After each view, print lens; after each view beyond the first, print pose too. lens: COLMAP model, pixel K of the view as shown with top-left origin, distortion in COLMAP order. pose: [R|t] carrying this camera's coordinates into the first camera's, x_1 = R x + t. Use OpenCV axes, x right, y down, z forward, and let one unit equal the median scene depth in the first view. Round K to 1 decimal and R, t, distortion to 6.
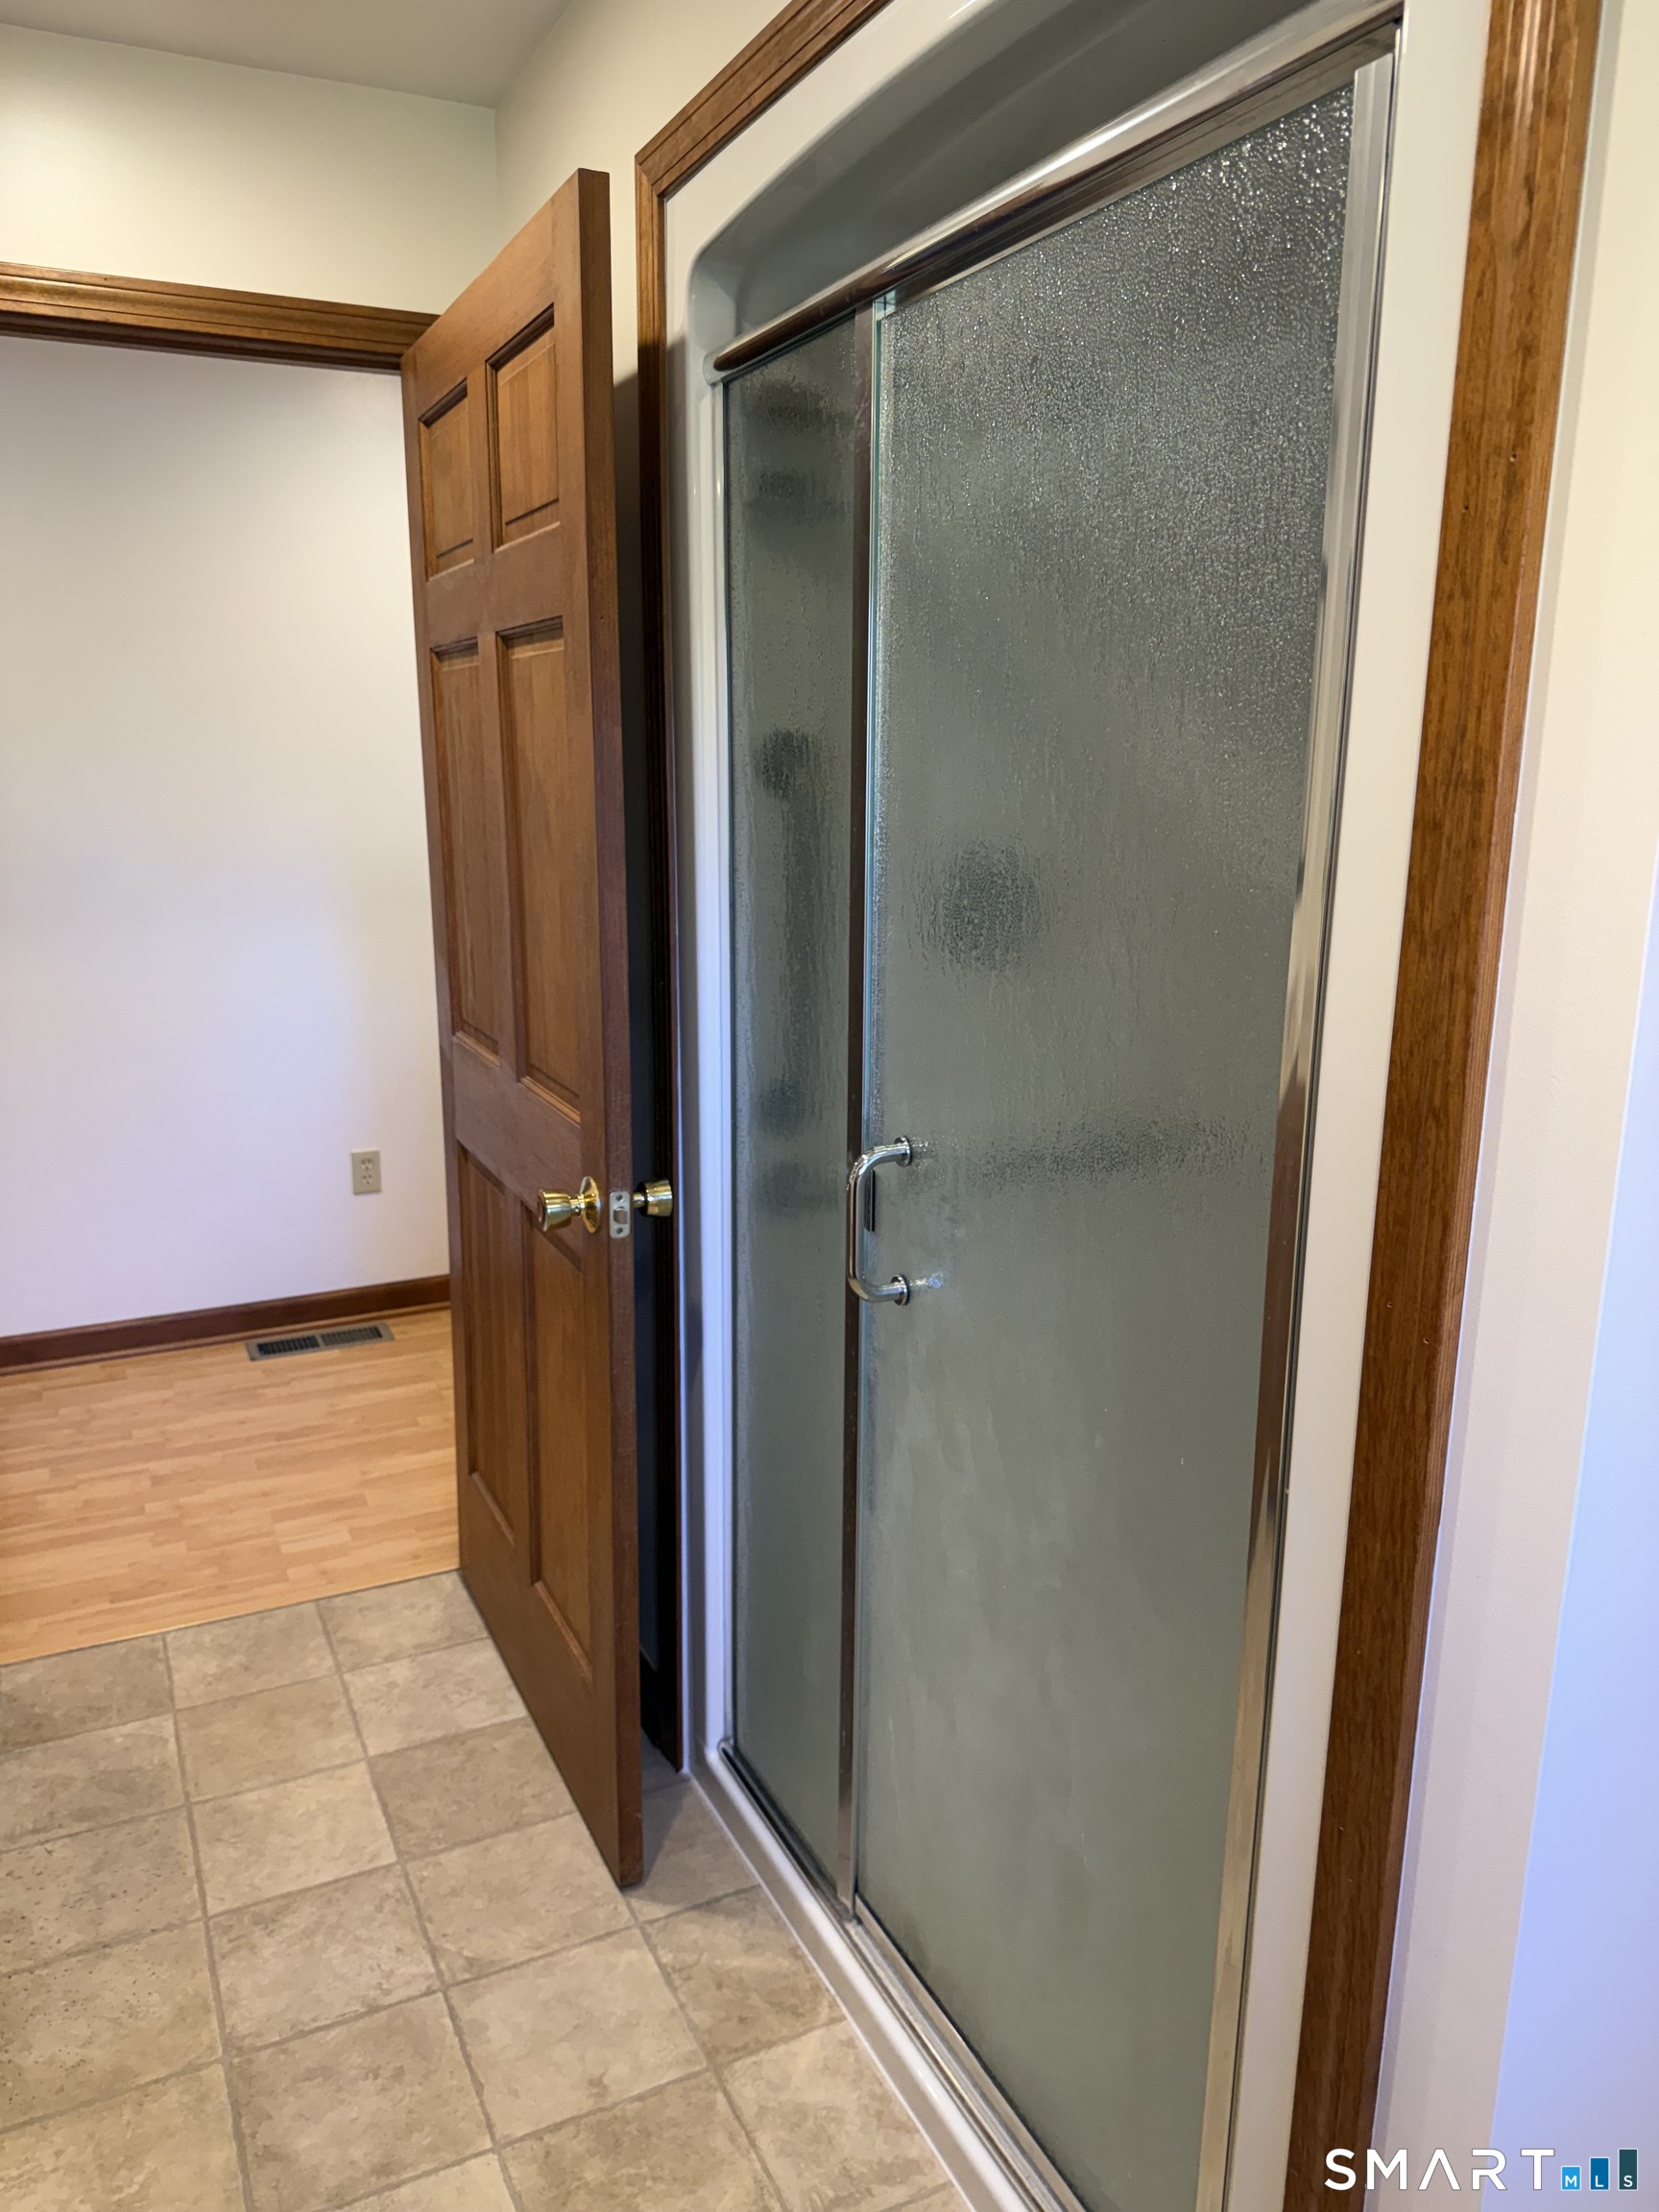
lens RADIAL K [[1583.6, 0, 834.7], [0, 1583.6, 1099.4], [0, 0, 1]] dist [-0.000588, -0.008869]
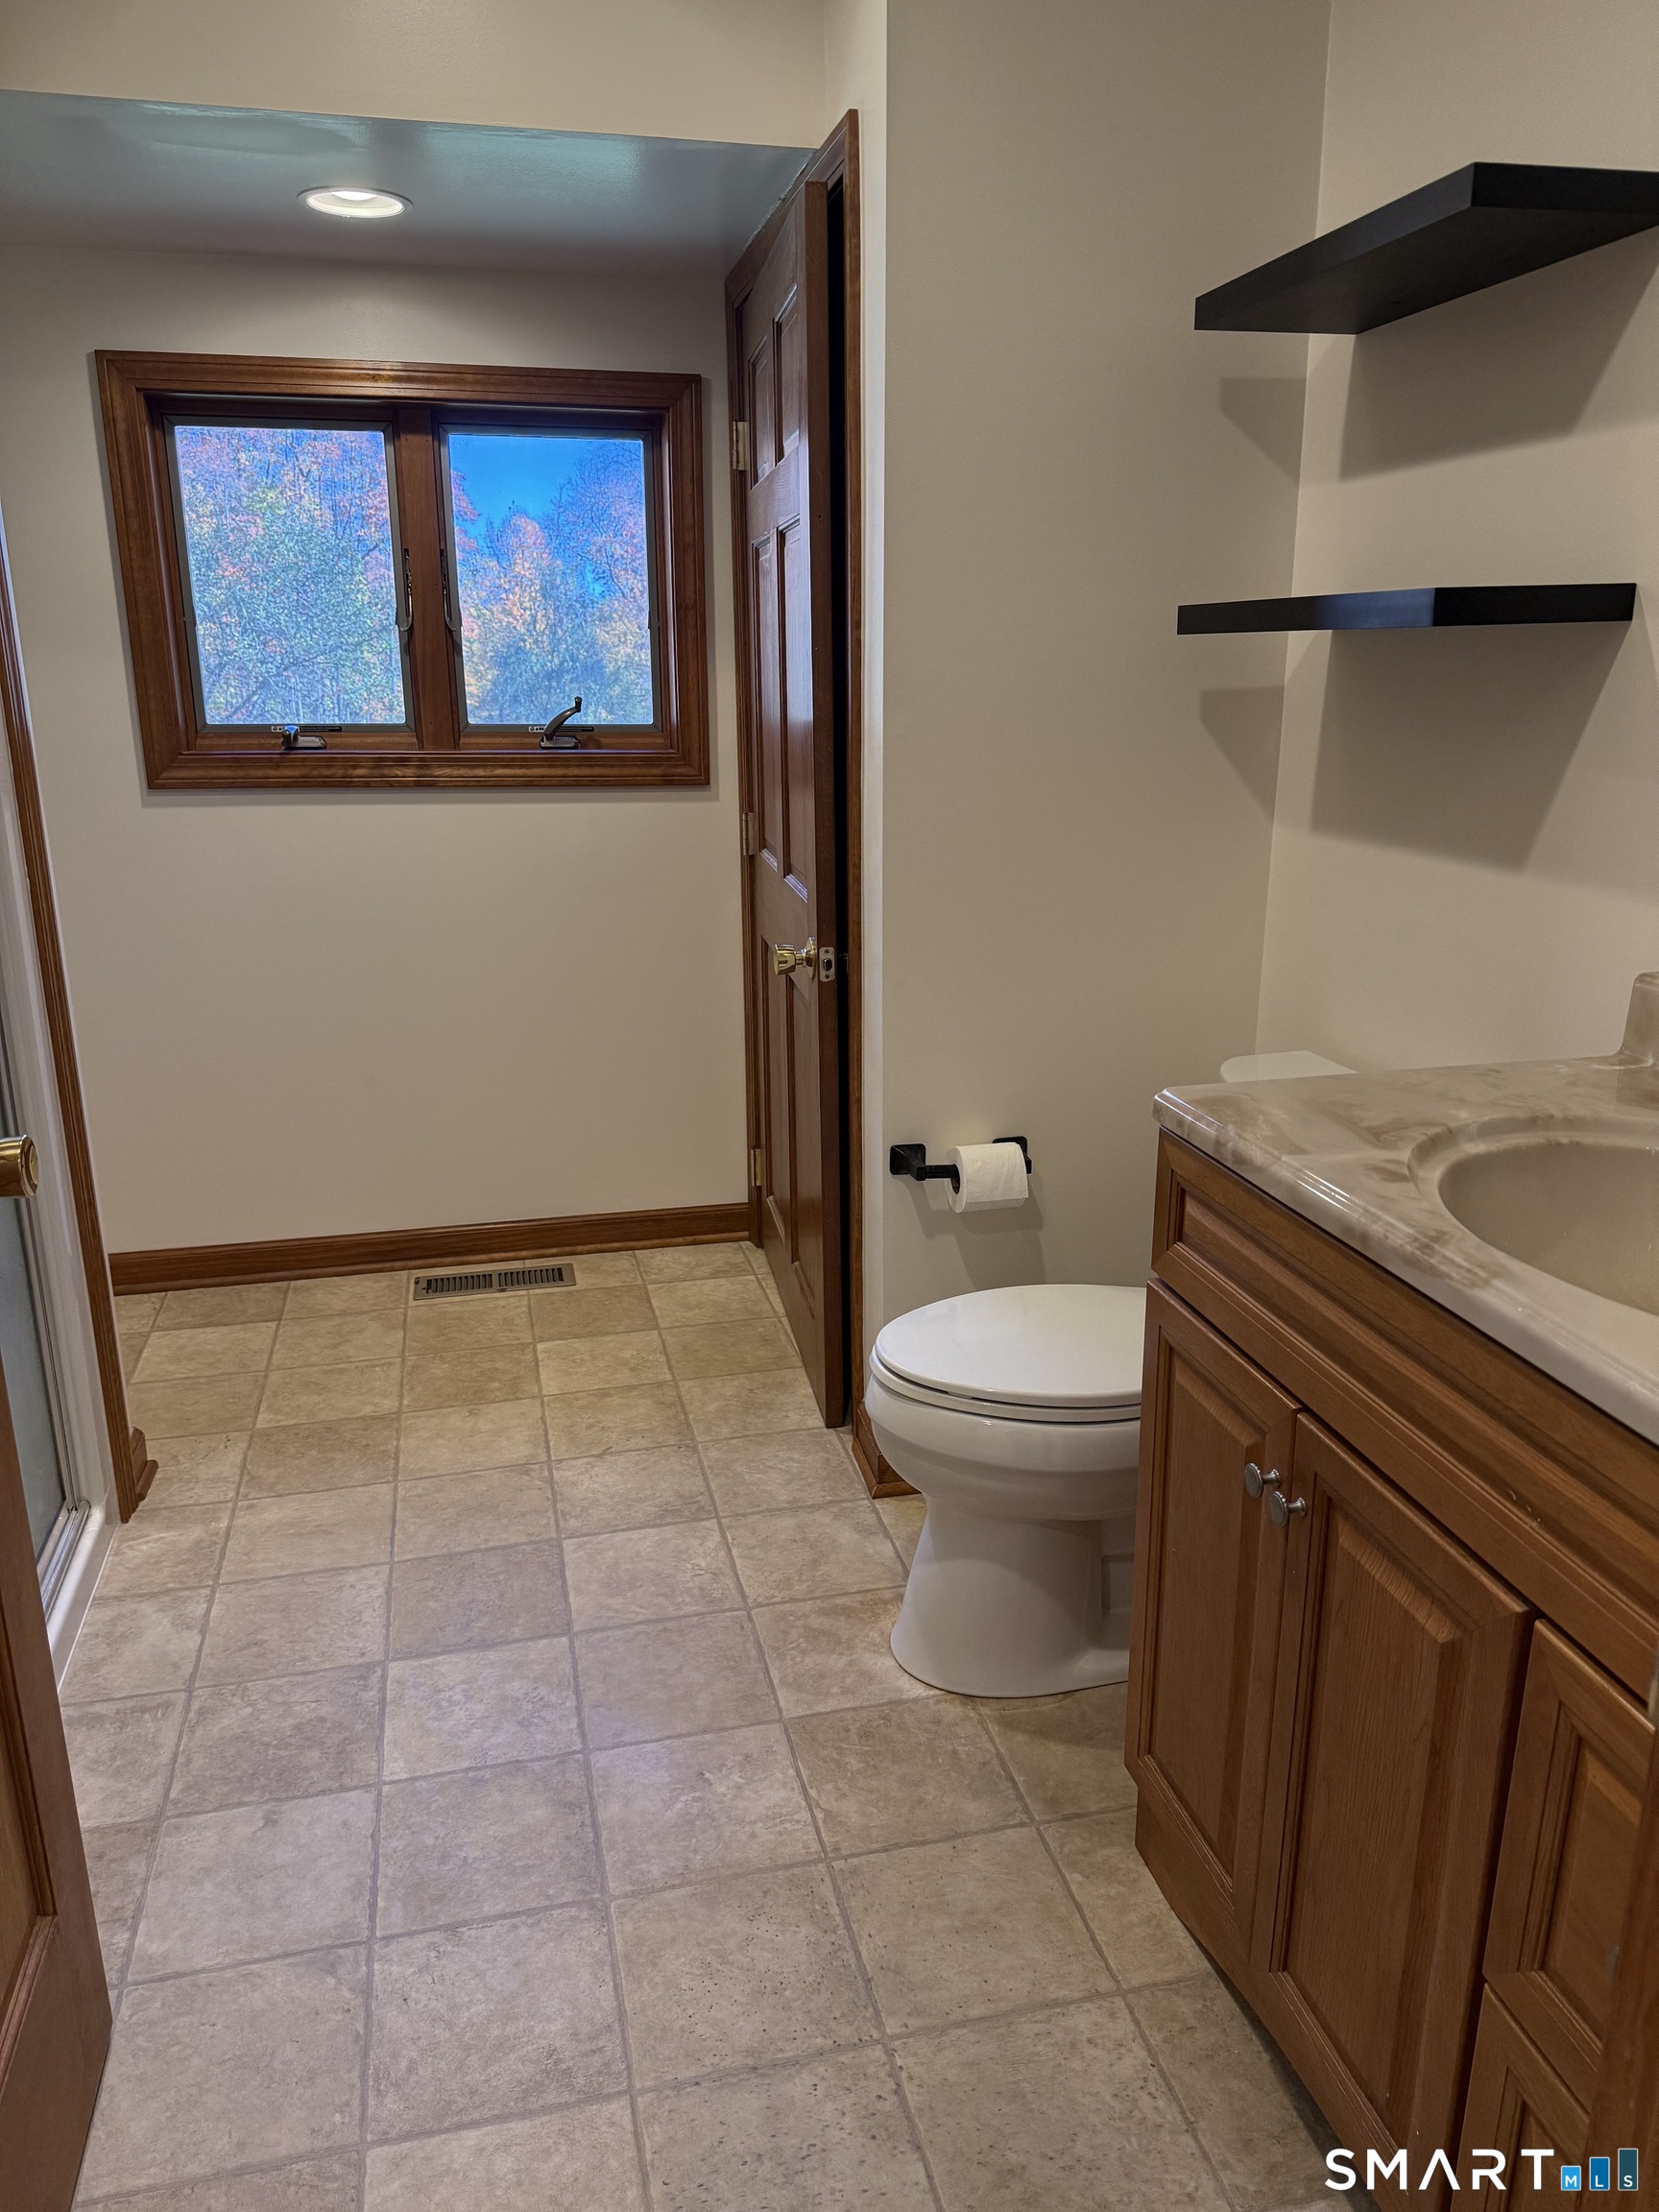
lens RADIAL K [[1583.6, 0, 836.1], [0, 1583.6, 1111.8], [0, 0, 1]] dist [-0.000588, -0.008869]
pose [[-0.975608, -0.058280, 0.211642, -0.691470], [0.049986, 0.879808, 0.472694, -0.257853], [-0.213753, 0.471743, -0.855434, 1.554235]]
